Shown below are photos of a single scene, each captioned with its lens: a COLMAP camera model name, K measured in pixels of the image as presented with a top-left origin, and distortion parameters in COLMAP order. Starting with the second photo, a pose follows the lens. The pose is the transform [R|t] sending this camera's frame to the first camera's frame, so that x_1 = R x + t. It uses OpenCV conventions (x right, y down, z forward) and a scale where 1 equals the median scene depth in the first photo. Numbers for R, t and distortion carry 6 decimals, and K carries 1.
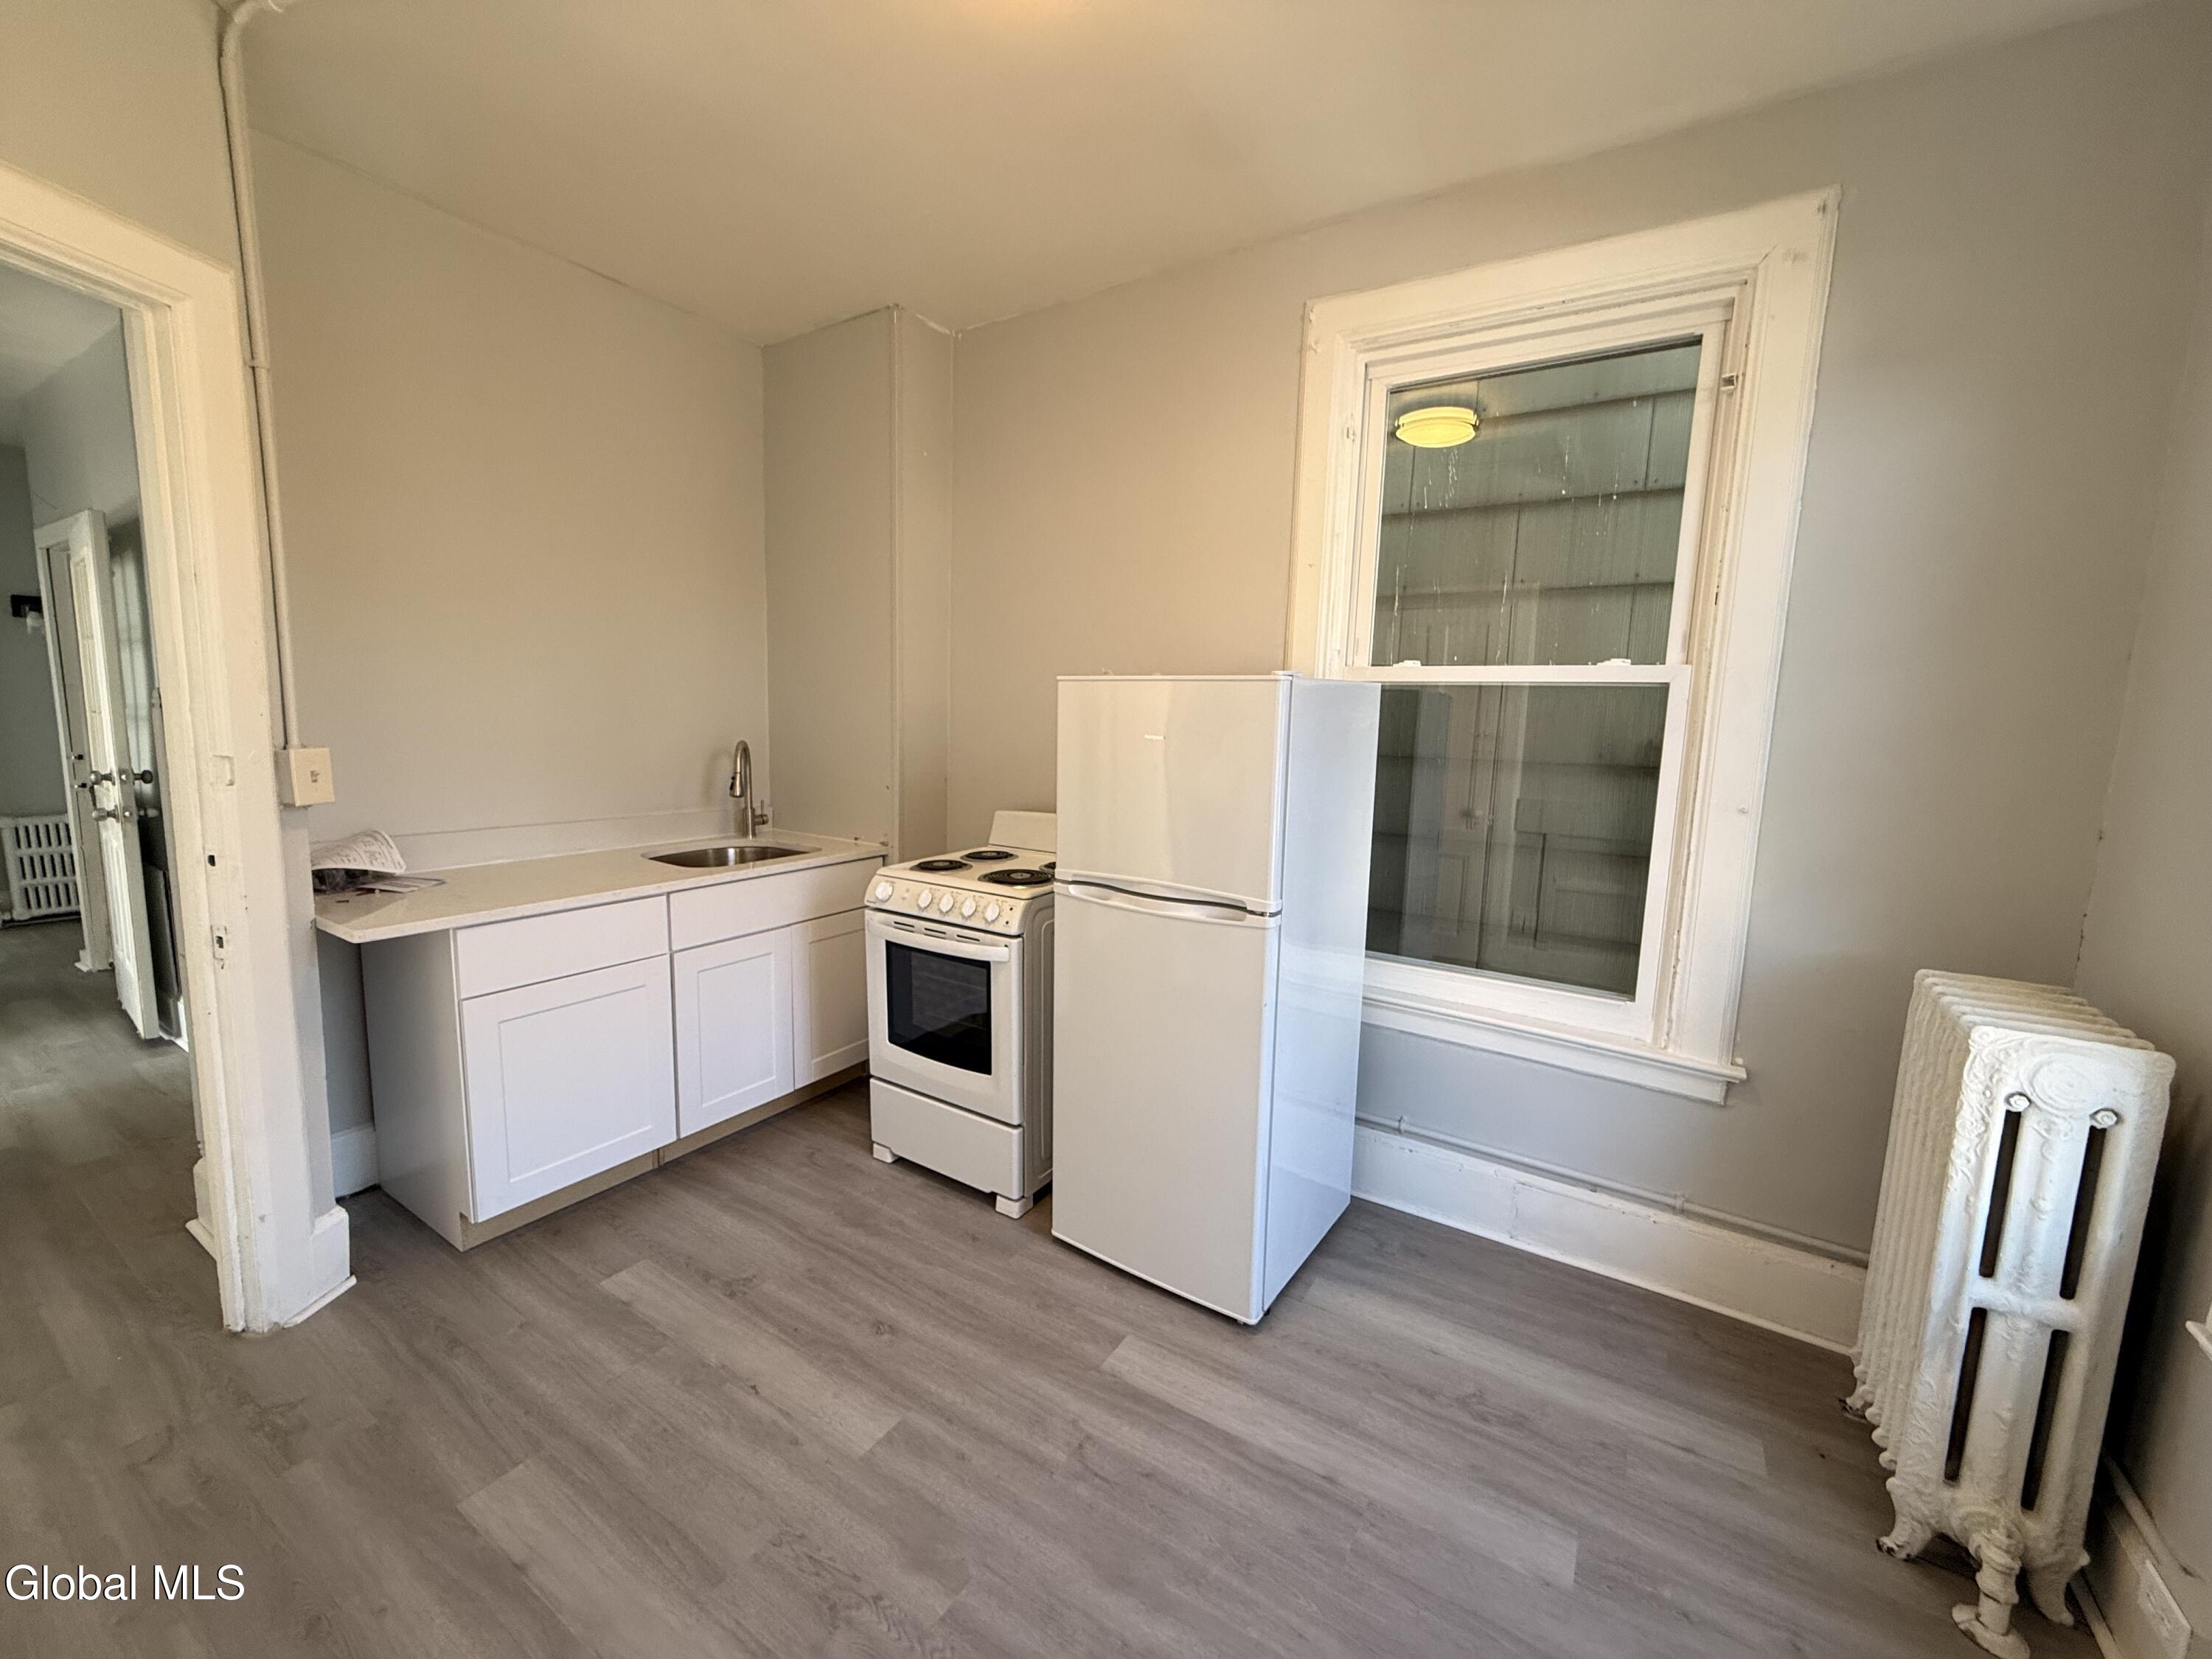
lens RADIAL K [[876.2, 0, 1090.3], [0, 876.2, 825.5], [0, 0, 1]] dist [0.000491, -0.000121]
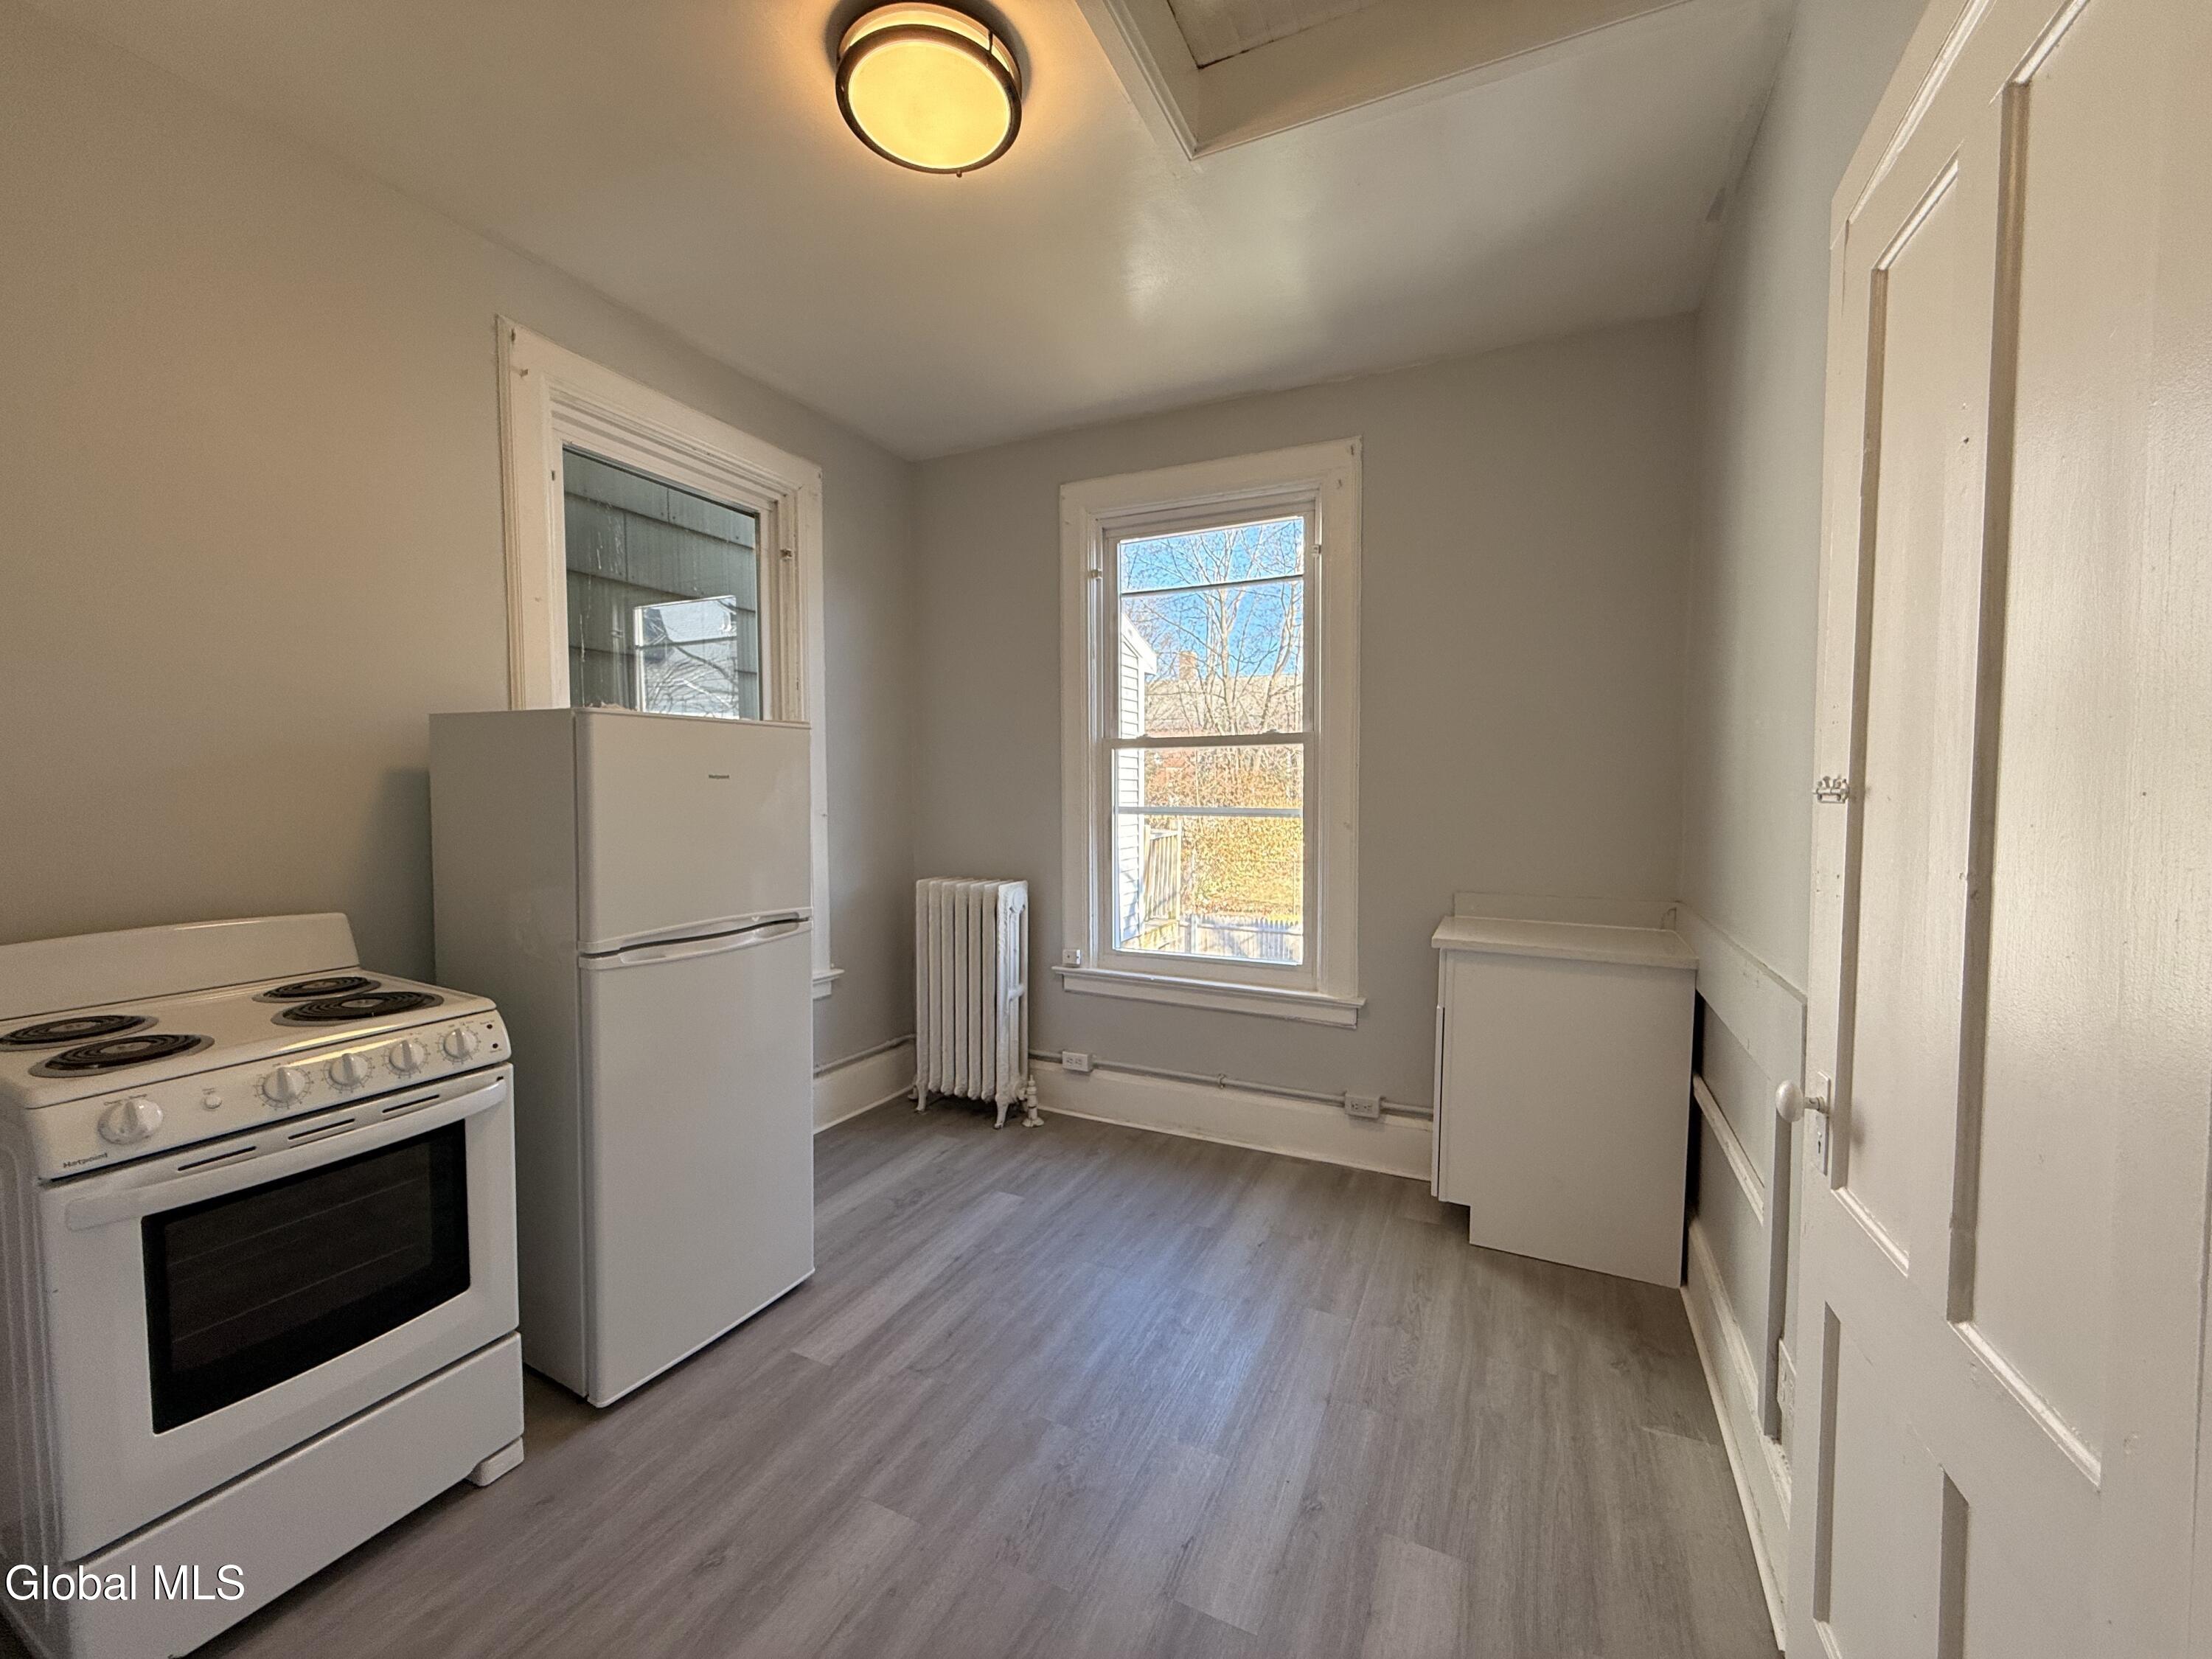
lens RADIAL K [[876.2, 0, 1108.0], [0, 876.2, 821.5], [0, 0, 1]] dist [0.000491, -0.000121]
pose [[-0.124478, -0.066919, 0.989963, -1.067017], [0.121469, 0.989191, 0.082140, -0.083033], [-0.984759, 0.130475, -0.115004, 0.723614]]
